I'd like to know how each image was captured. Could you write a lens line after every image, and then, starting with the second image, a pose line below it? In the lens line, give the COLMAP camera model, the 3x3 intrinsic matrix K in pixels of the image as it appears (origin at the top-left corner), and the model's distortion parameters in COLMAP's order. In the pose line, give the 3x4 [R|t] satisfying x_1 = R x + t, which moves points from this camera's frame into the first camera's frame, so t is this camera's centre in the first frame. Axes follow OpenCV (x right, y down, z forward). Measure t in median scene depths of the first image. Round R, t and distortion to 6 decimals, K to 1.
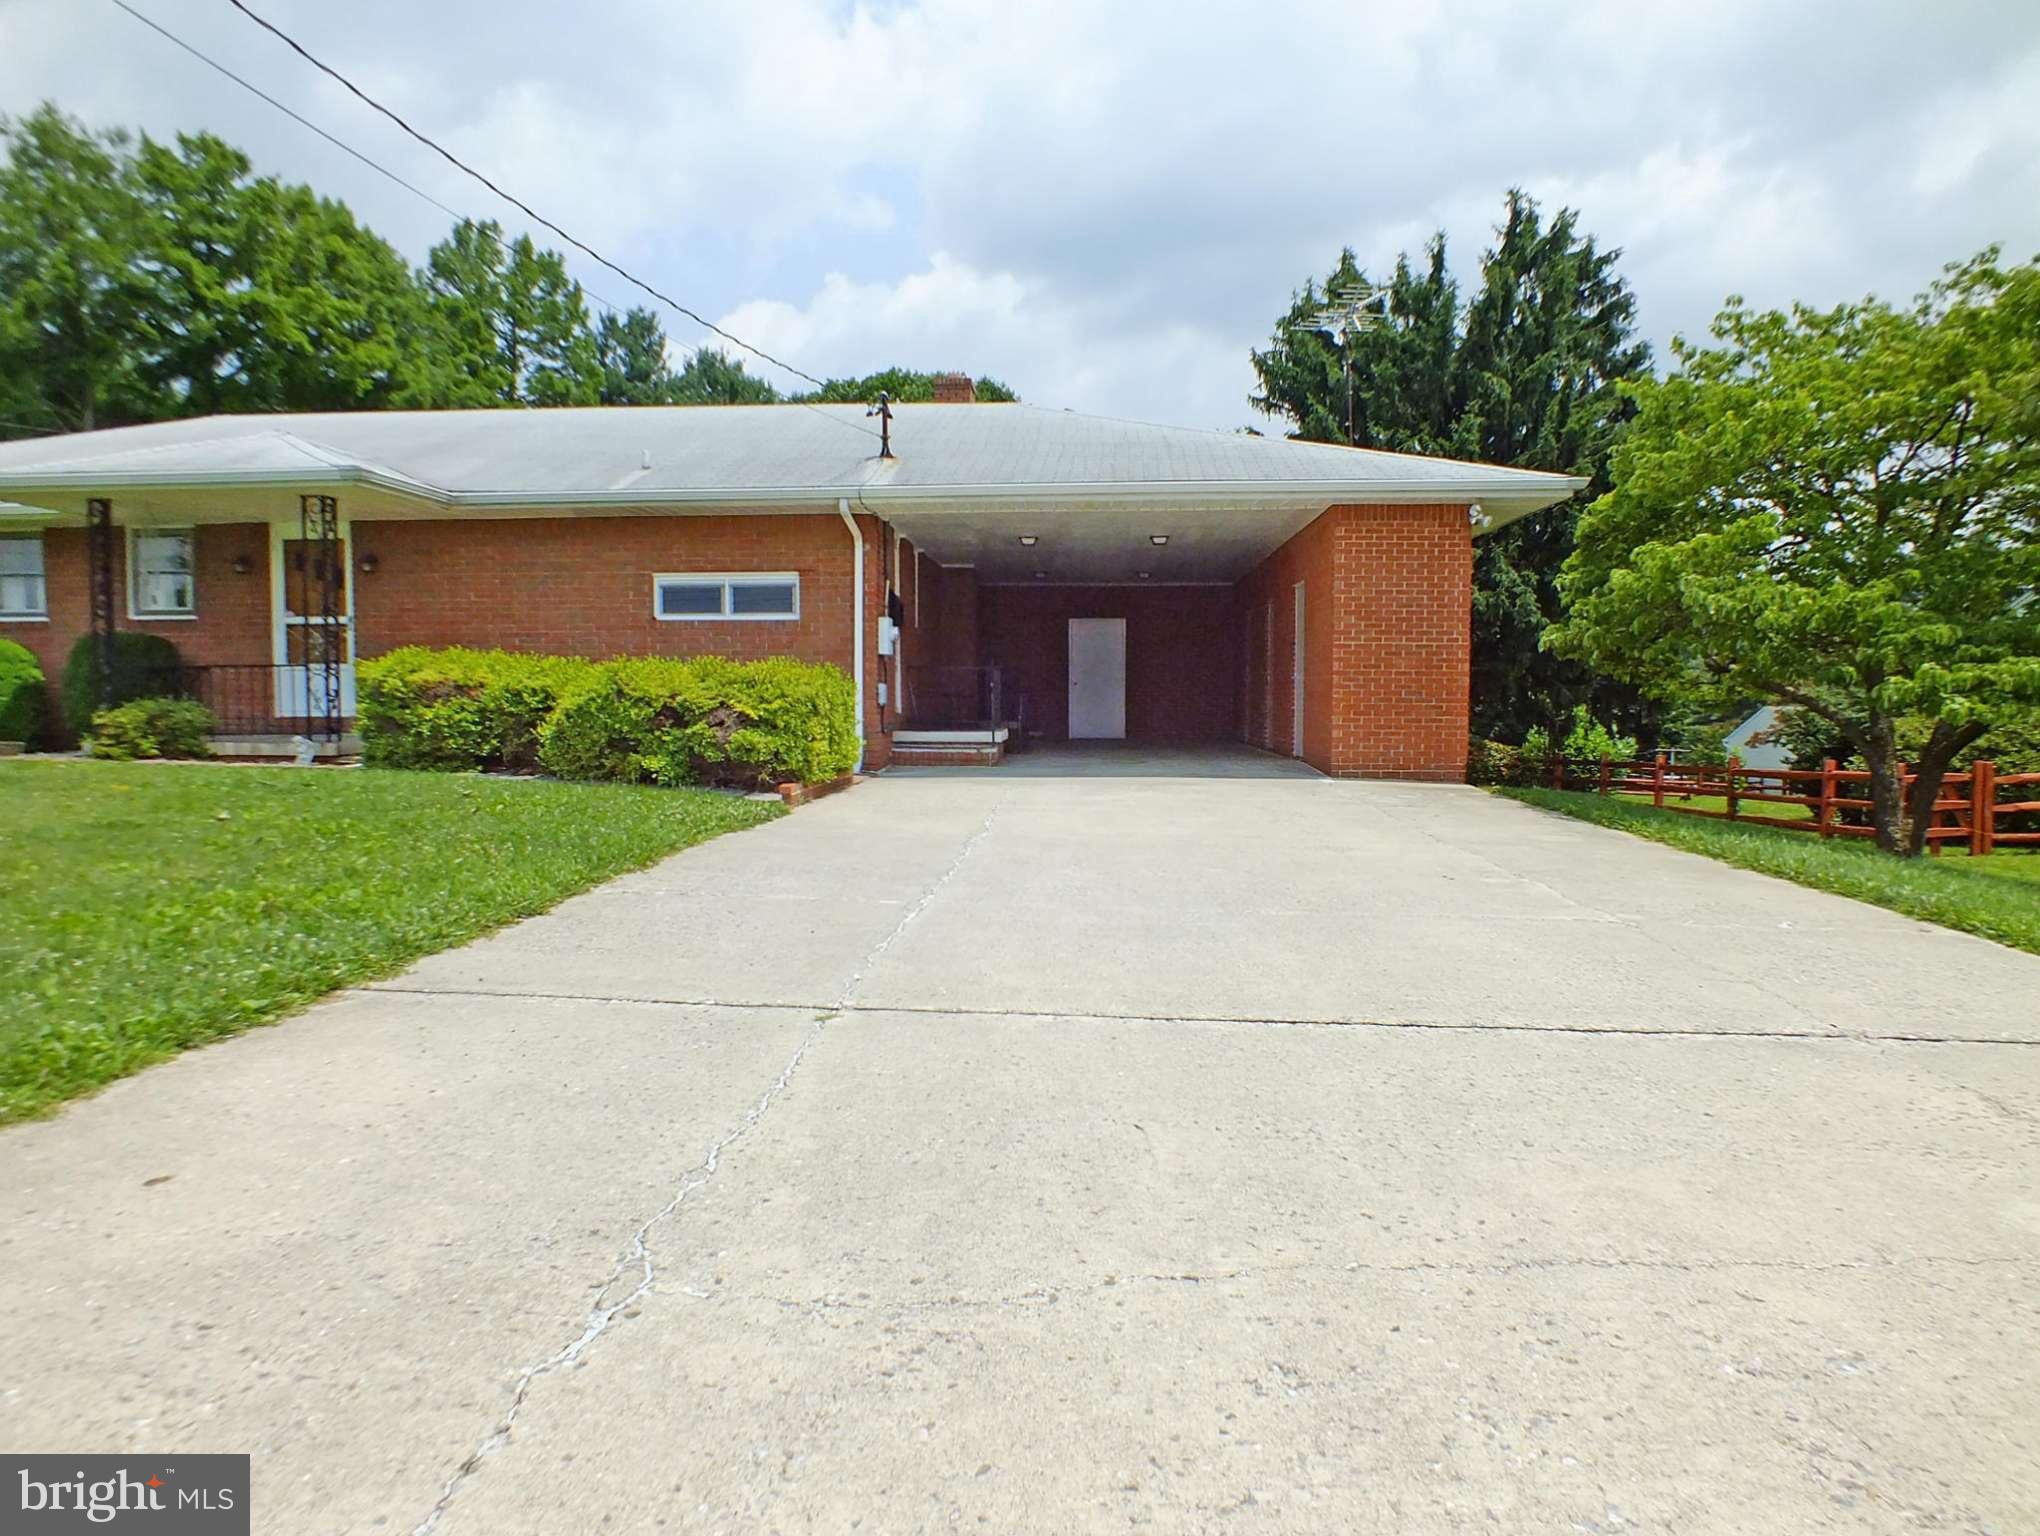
lens RADIAL K [[1408.5, 0, 1021.0], [0, 1408.5, 736.9], [0, 0, 1]] dist [-0.041904, -0.007130]
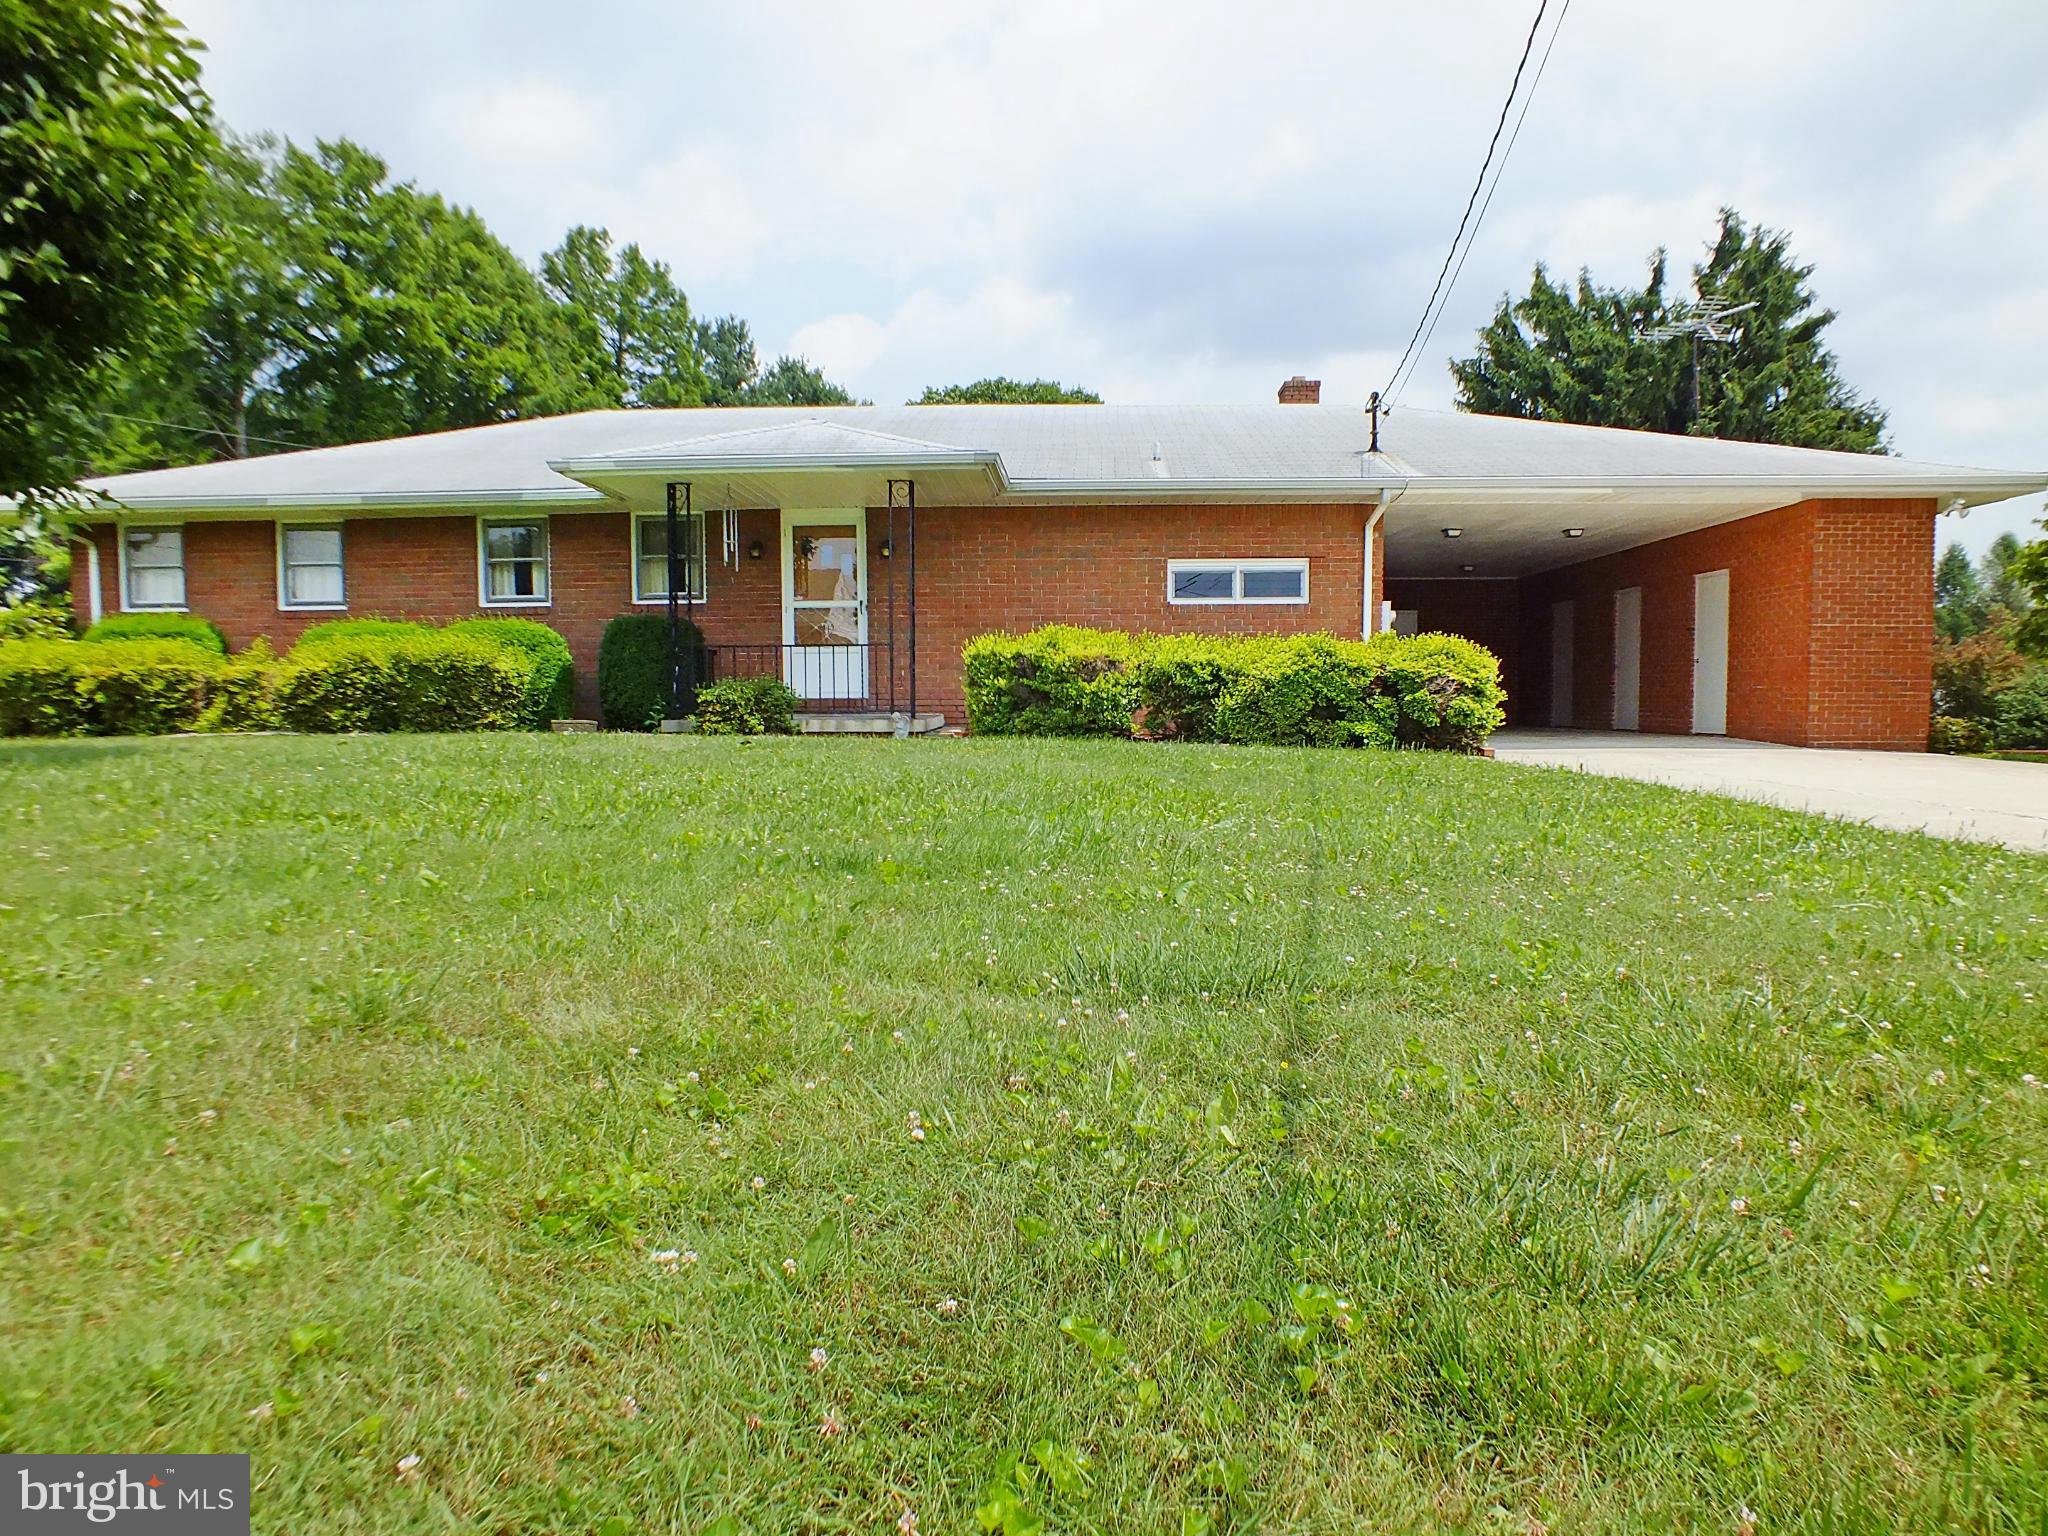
lens RADIAL K [[1369.6, 0, 1024.0], [0, 1369.6, 768.0], [0, 0, 1]] dist [-0.048499, 0.003714]
pose [[0.999610, -0.005924, 0.027294, -0.123882], [0.005363, 0.999774, 0.020558, 0.005780], [-0.027409, -0.020404, 0.999416, -0.009717]]
